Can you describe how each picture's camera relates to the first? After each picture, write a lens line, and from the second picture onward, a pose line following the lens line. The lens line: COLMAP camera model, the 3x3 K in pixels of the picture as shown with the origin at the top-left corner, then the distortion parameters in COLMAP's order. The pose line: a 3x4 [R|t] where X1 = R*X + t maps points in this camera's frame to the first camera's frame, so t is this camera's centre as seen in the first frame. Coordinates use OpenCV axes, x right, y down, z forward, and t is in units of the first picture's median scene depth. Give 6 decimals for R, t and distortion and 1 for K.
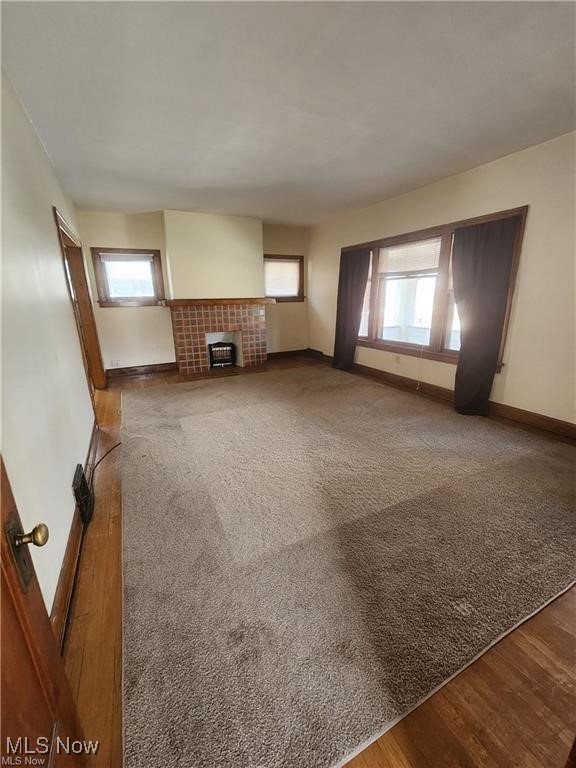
lens RADIAL K [[314.9, 0, 288.3], [0, 314.9, 383.1], [0, 0, 1]] dist [0.000088, 0.000018]
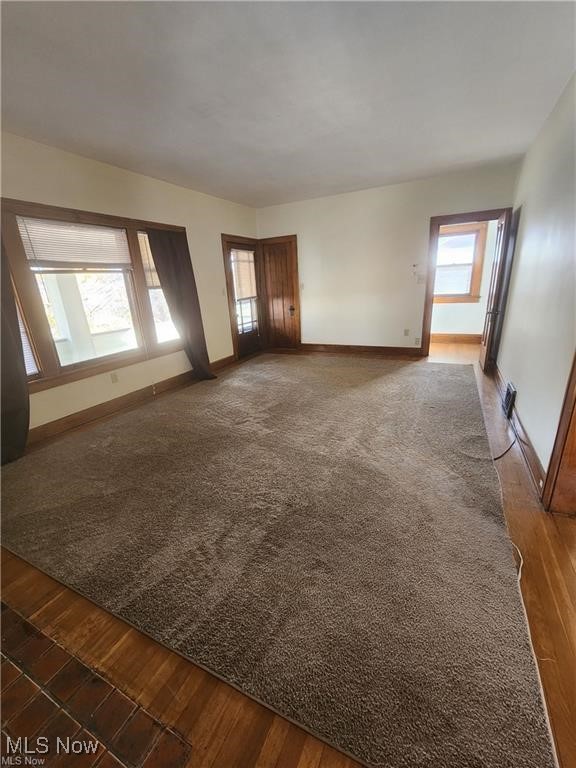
lens RADIAL K [[314.9, 0, 288.5], [0, 314.9, 382.9], [0, 0, 1]] dist [0.000088, 0.000018]
pose [[-0.576208, -0.206430, 0.790804, -0.554721], [0.277259, 0.860830, 0.426731, -0.299612], [-0.768838, 0.465143, -0.438782, 1.103563]]
